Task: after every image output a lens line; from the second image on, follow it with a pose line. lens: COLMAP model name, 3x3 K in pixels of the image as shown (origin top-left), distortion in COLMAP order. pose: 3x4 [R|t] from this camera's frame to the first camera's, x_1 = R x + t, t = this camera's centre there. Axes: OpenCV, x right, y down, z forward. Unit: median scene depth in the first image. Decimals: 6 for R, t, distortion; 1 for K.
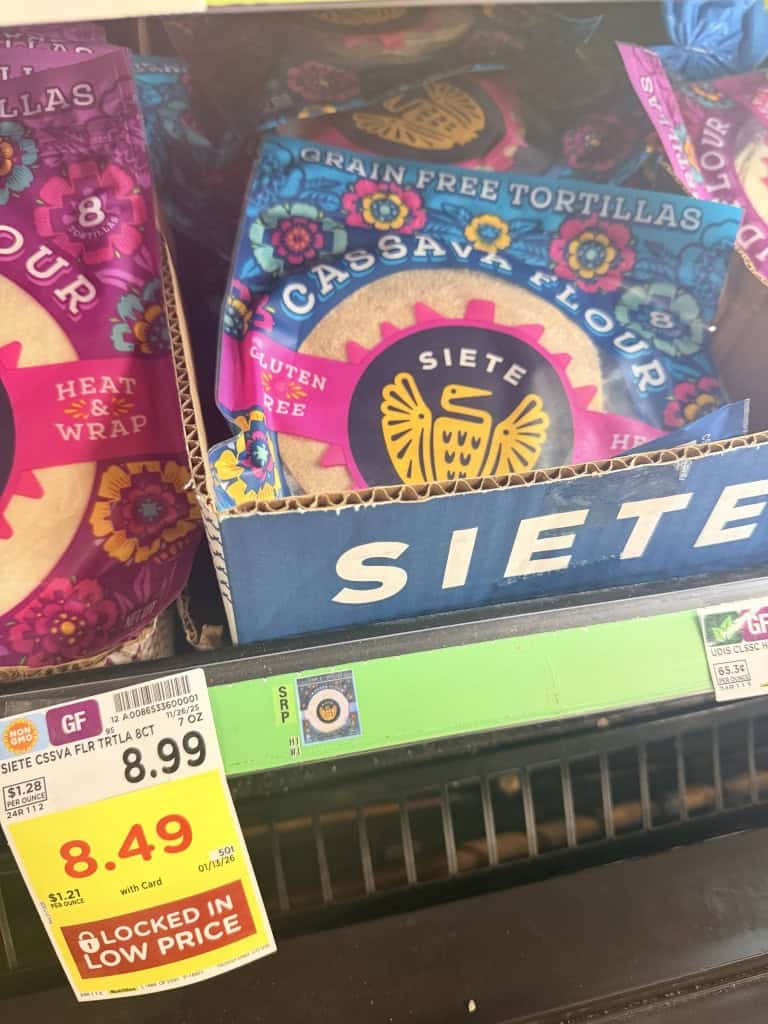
lens RADIAL K [[722.1, 0, 384.0], [0, 722.1, 512.0], [0, 0, 1]] dist [-0.068465, 0.024734]
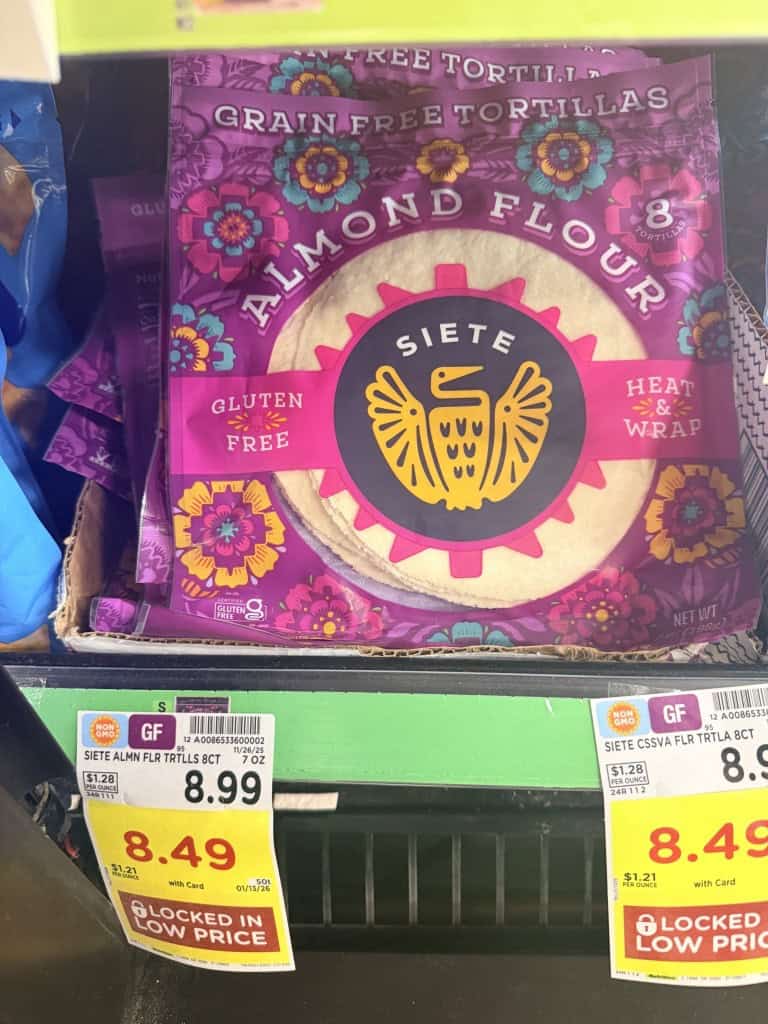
lens RADIAL K [[715.6, 0, 384.0], [0, 715.6, 512.0], [0, 0, 1]] dist [-0.049879, 0.006116]
pose [[0.967567, 0.135395, -0.213267, -0.547591], [-0.133521, 0.990774, 0.023237, 0.032103], [0.214446, 0.005992, 0.976718, -0.078058]]
